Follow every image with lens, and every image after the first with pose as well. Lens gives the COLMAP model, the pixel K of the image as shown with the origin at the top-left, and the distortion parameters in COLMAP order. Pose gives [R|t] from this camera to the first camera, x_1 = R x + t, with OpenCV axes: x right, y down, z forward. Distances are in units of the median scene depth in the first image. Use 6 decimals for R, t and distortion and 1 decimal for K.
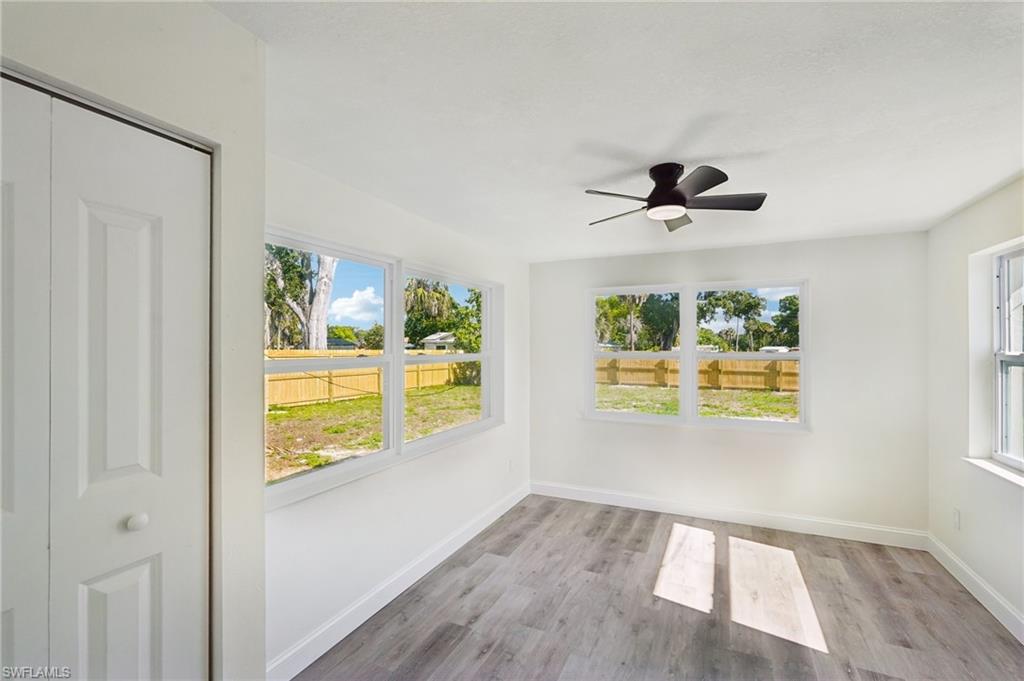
lens RADIAL K [[448.1, 0, 513.2], [0, 448.1, 338.6], [0, 0, 1]] dist [-0.016090, 0.006864]
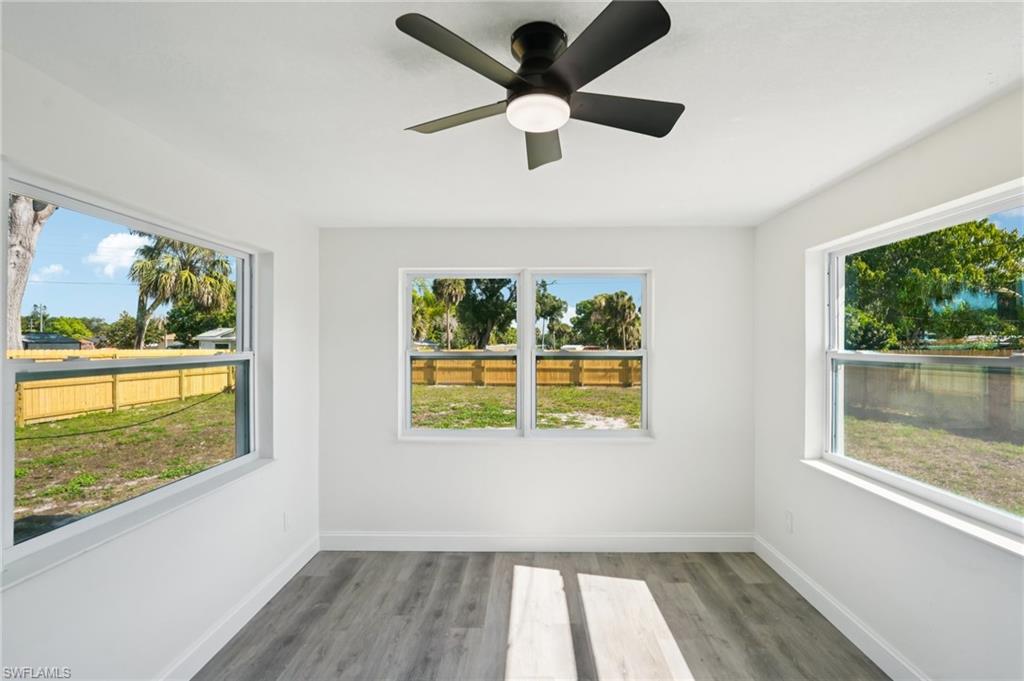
lens RADIAL K [[448.1, 0, 518.3], [0, 448.1, 344.5], [0, 0, 1]] dist [-0.016090, 0.006864]
pose [[0.914559, 0.000732, 0.404451, 0.041240], [-0.007304, 0.999865, 0.014706, 0.005395], [-0.404386, -0.016403, 0.914441, 0.236787]]
